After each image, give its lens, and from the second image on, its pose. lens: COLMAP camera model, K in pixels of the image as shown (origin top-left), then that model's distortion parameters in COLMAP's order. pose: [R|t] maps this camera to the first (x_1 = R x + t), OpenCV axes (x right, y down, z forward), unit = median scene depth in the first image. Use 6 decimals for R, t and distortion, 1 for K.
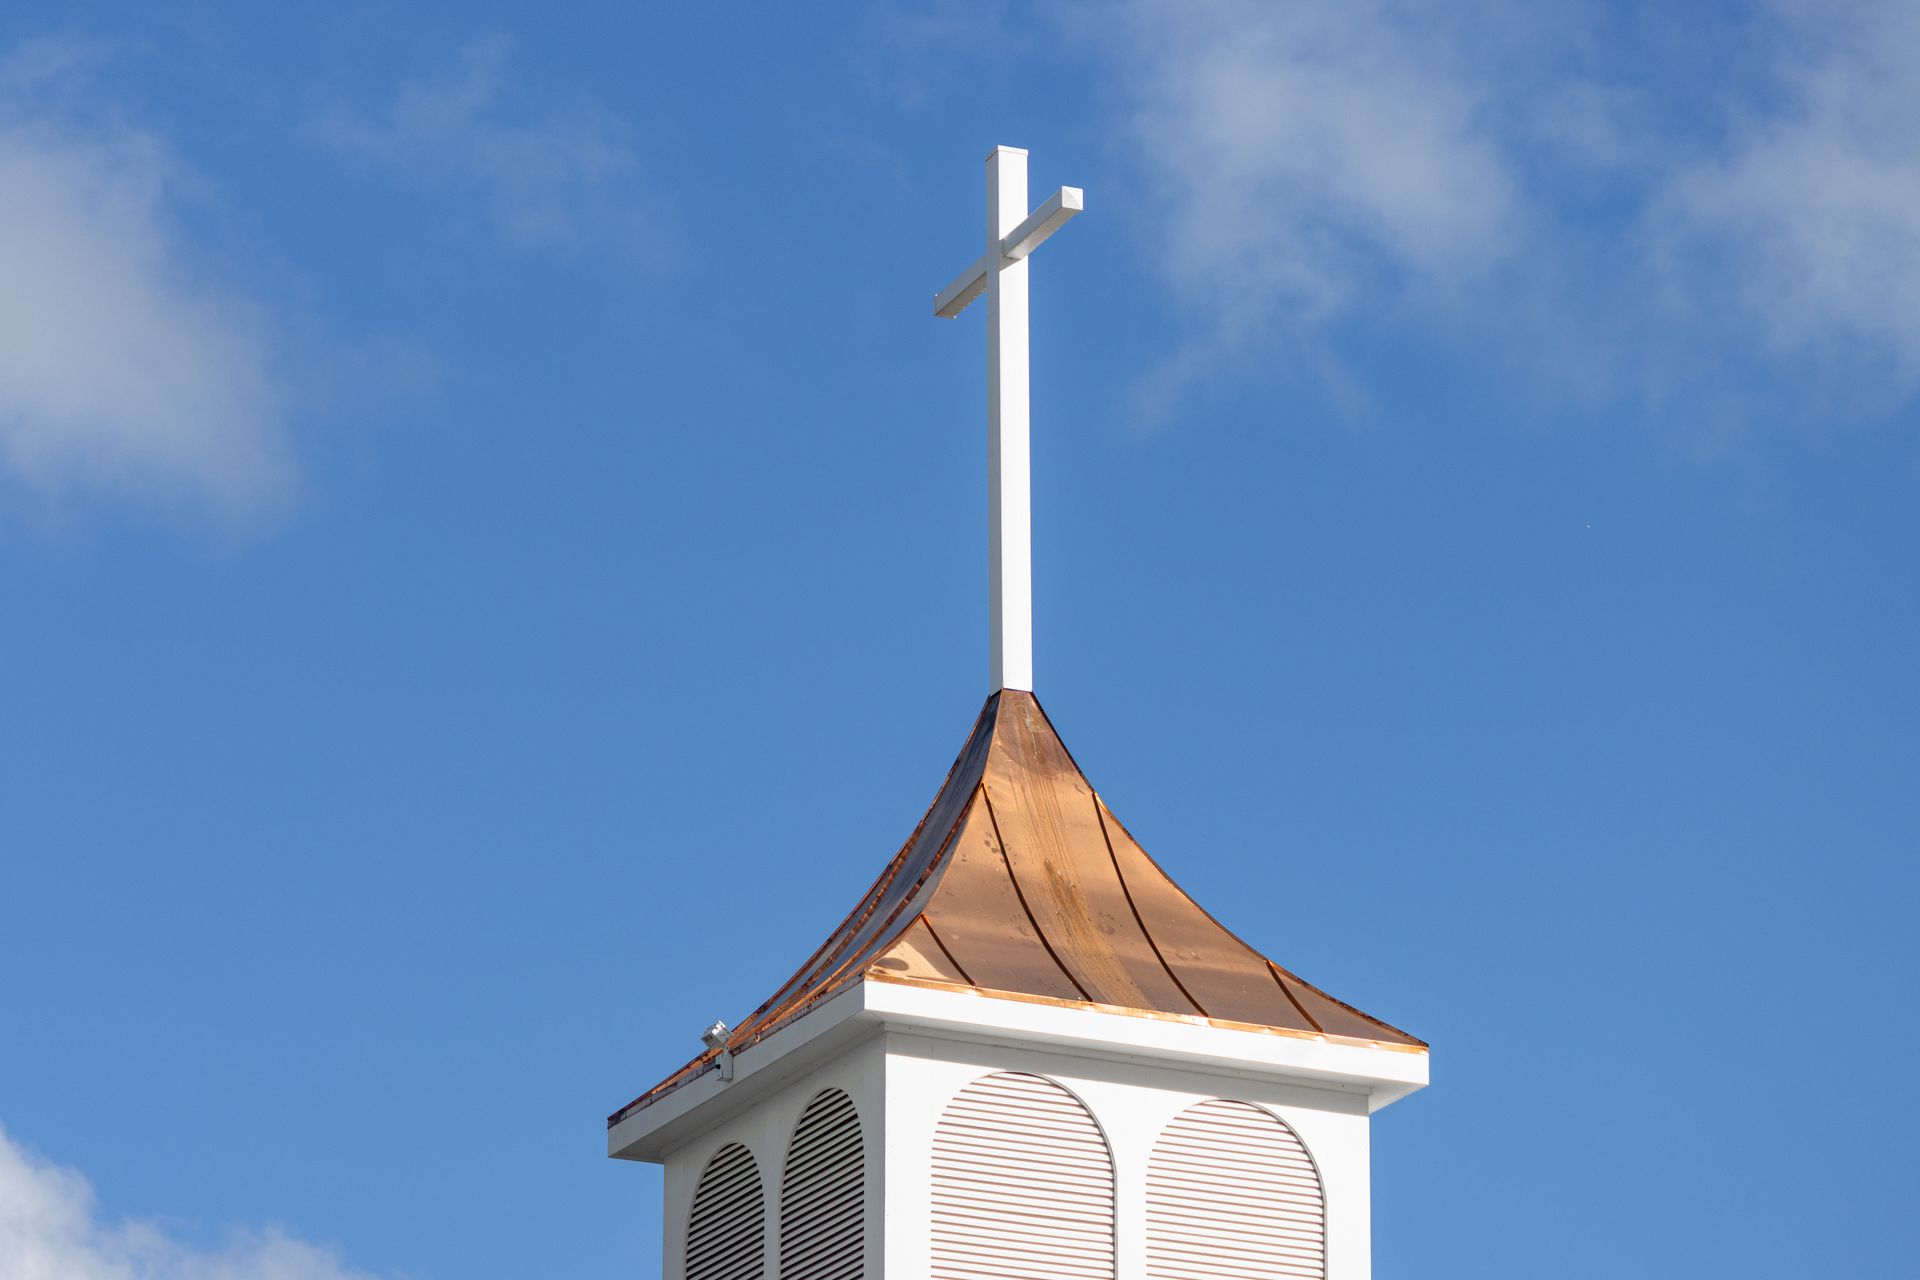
lens RADIAL K [[7518.3, 0, 960.0], [0, 7518.3, 640.0], [0, 0, 1]] dist [-0.213093, -3.419701]
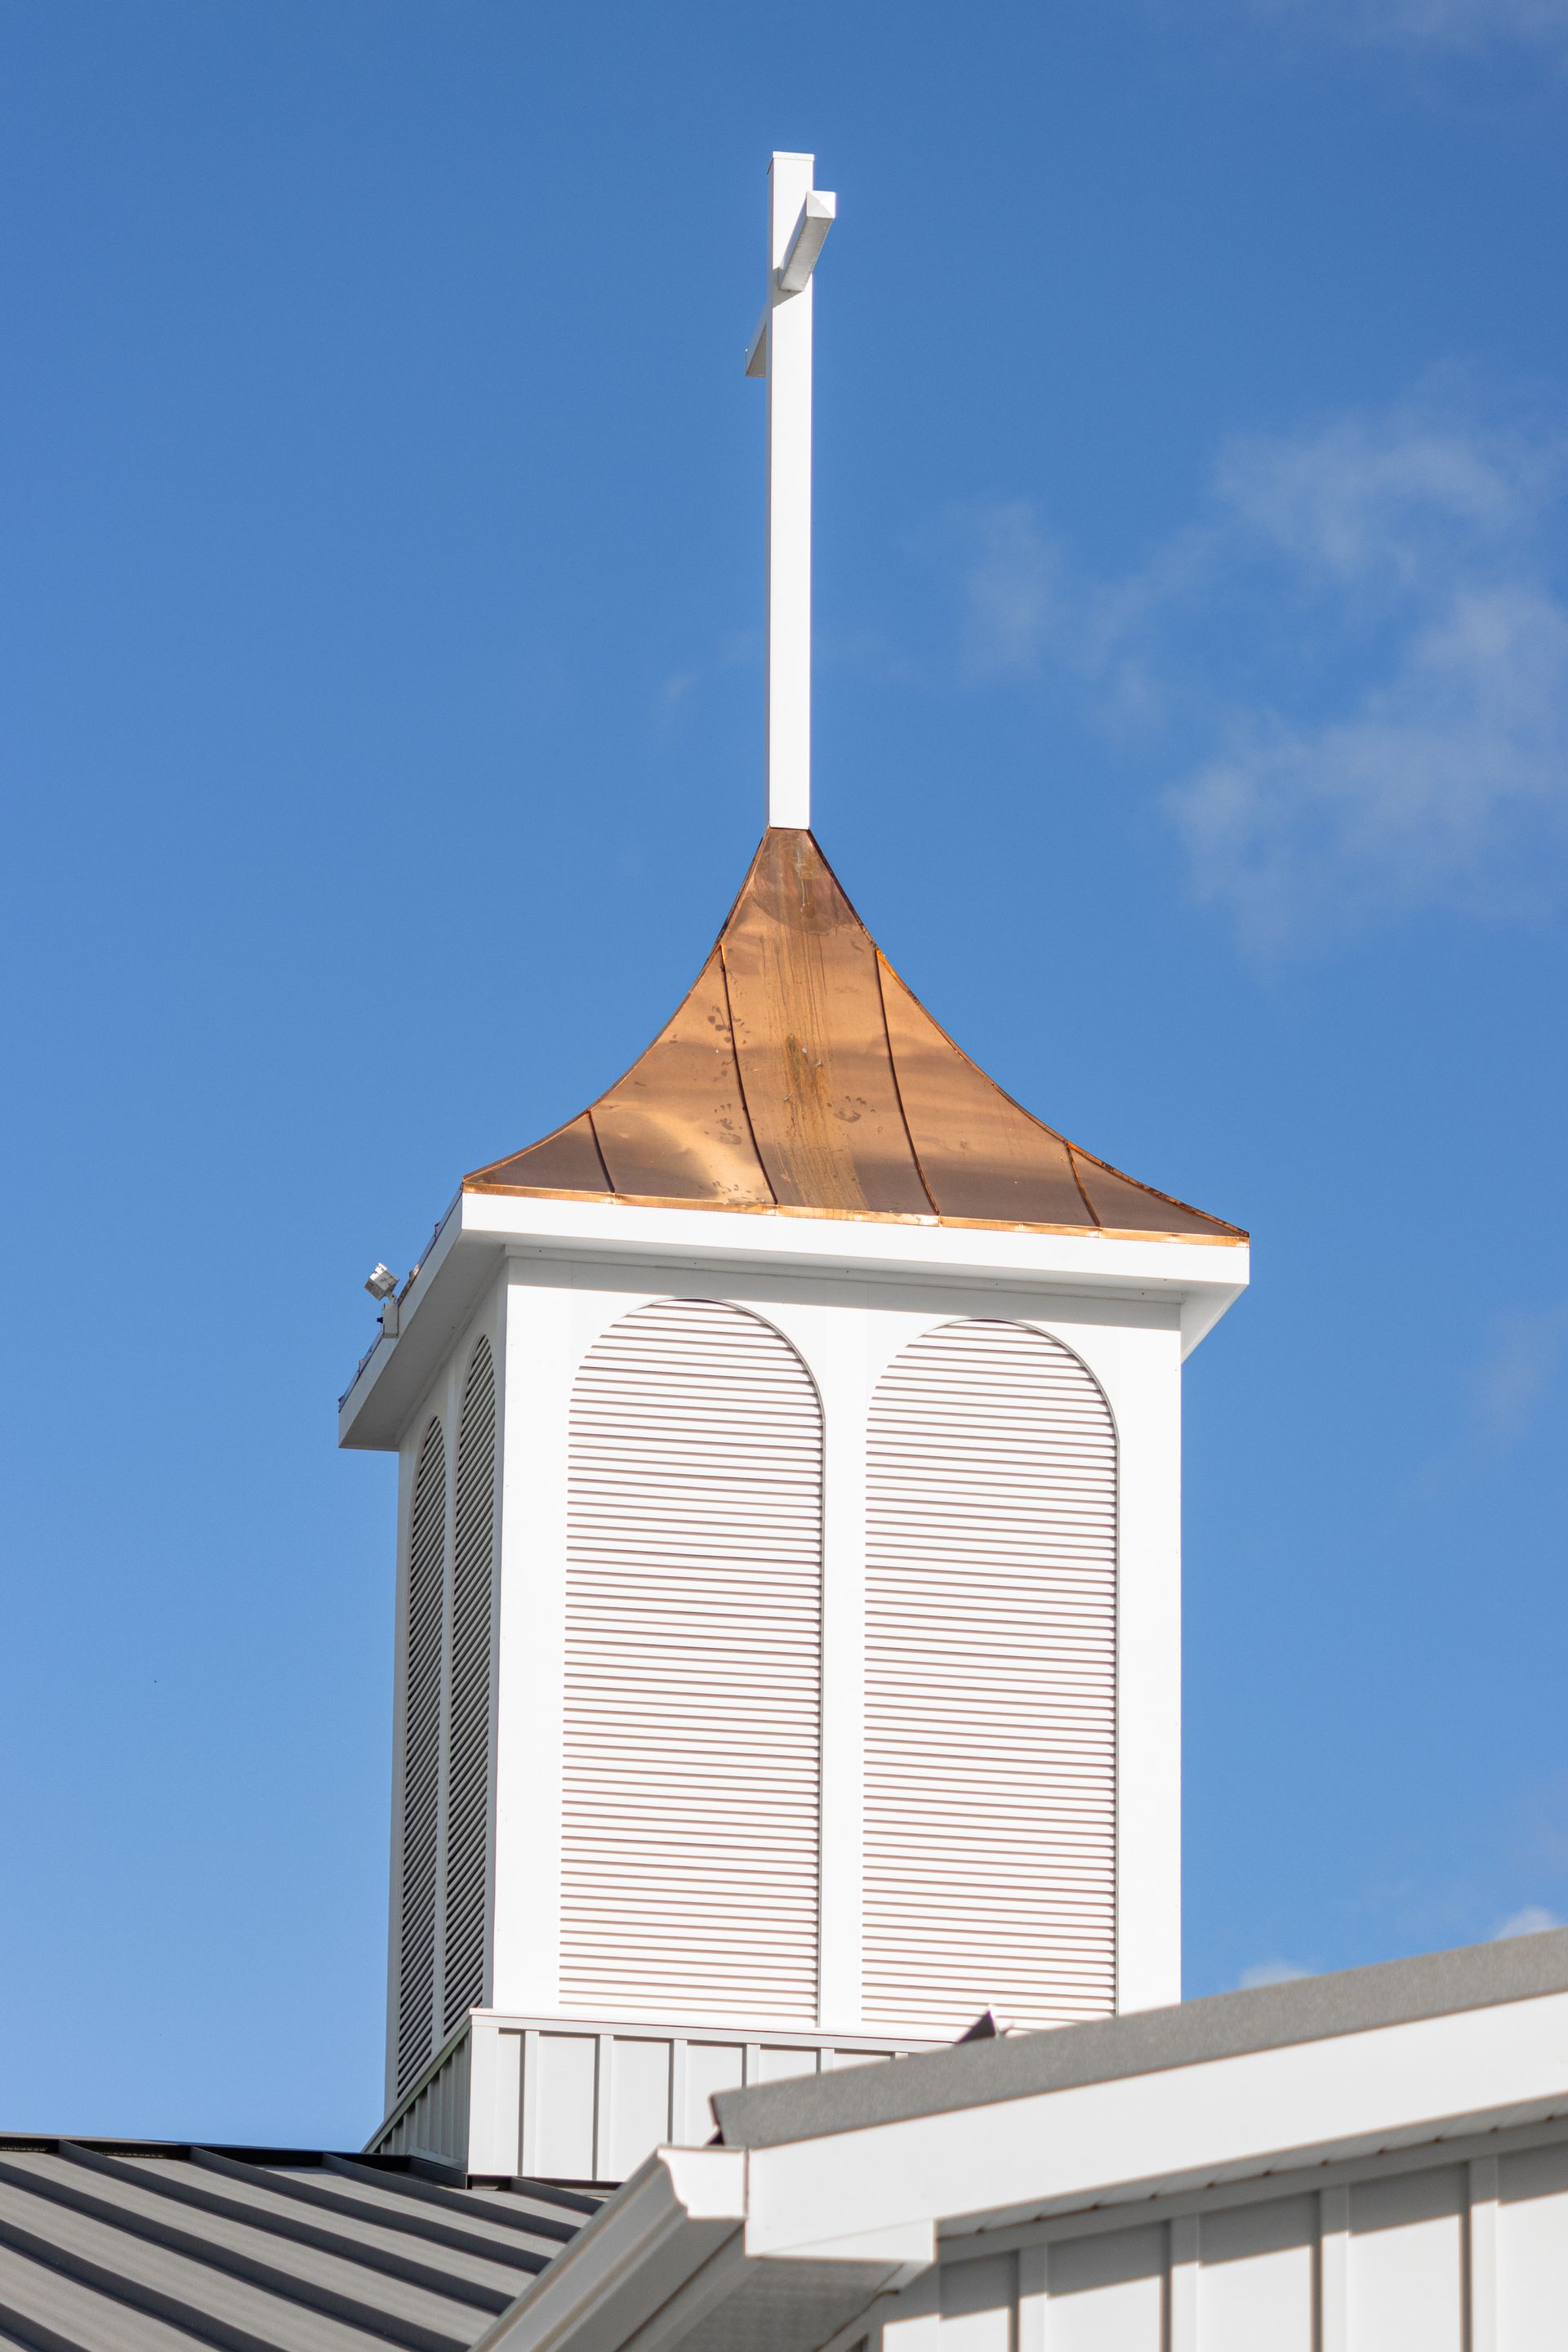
lens RADIAL K [[9209.9, 0, 784.0], [0, 9209.9, 1176.0], [0, 0, 1]] dist [-0.213093, -3.419701]
pose [[0.969176, -0.067843, -0.236846, 0.244715], [0.072266, 0.997335, 0.010029, 0.034904], [0.235534, -0.026836, 0.971495, 0.055239]]
